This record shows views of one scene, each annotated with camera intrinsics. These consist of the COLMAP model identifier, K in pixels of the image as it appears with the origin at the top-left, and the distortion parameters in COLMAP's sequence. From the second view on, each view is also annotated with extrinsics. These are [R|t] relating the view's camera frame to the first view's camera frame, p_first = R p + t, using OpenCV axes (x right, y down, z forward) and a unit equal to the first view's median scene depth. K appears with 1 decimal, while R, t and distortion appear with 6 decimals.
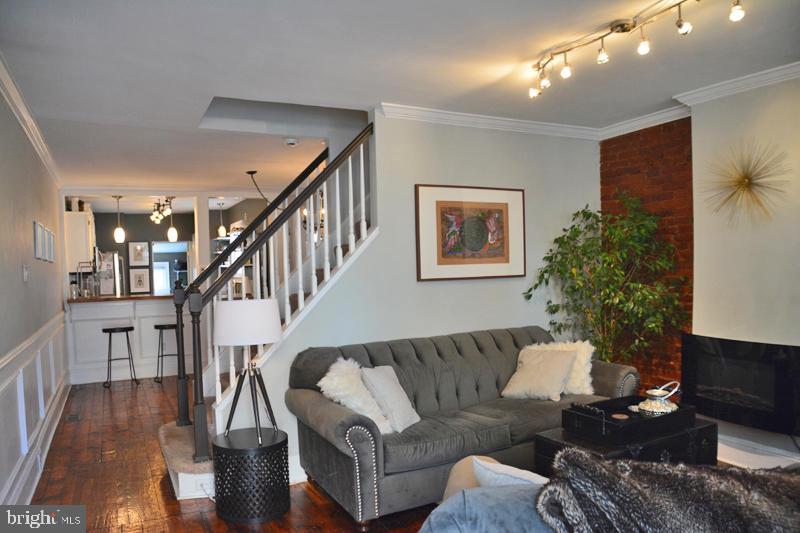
lens RADIAL K [[564.9, 0, 396.6], [0, 564.9, 279.8], [0, 0, 1]] dist [-0.128733, 0.070082]
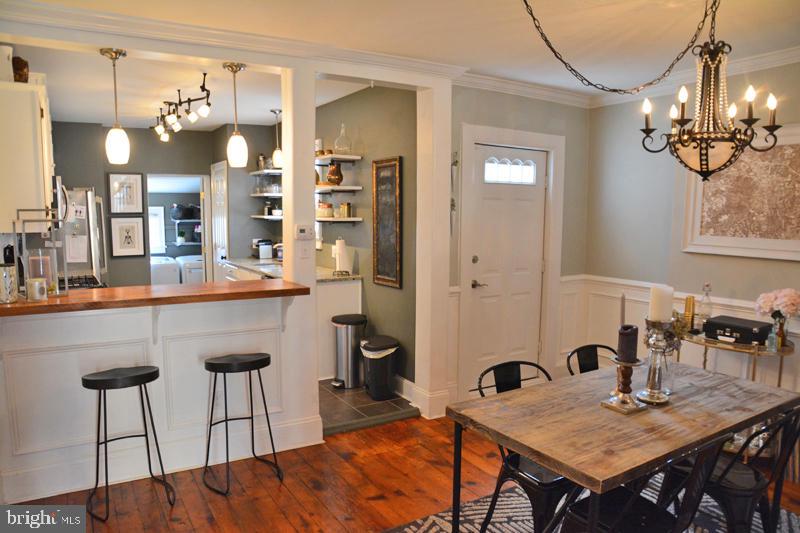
lens RADIAL K [[564.9, 0, 396.6], [0, 564.9, 279.8], [0, 0, 1]] dist [-0.128733, 0.070082]
pose [[0.997670, 0.022312, 0.064475, -0.421552], [-0.028124, 0.995483, 0.090684, -0.030807], [-0.062161, -0.092286, 0.993790, 0.750024]]
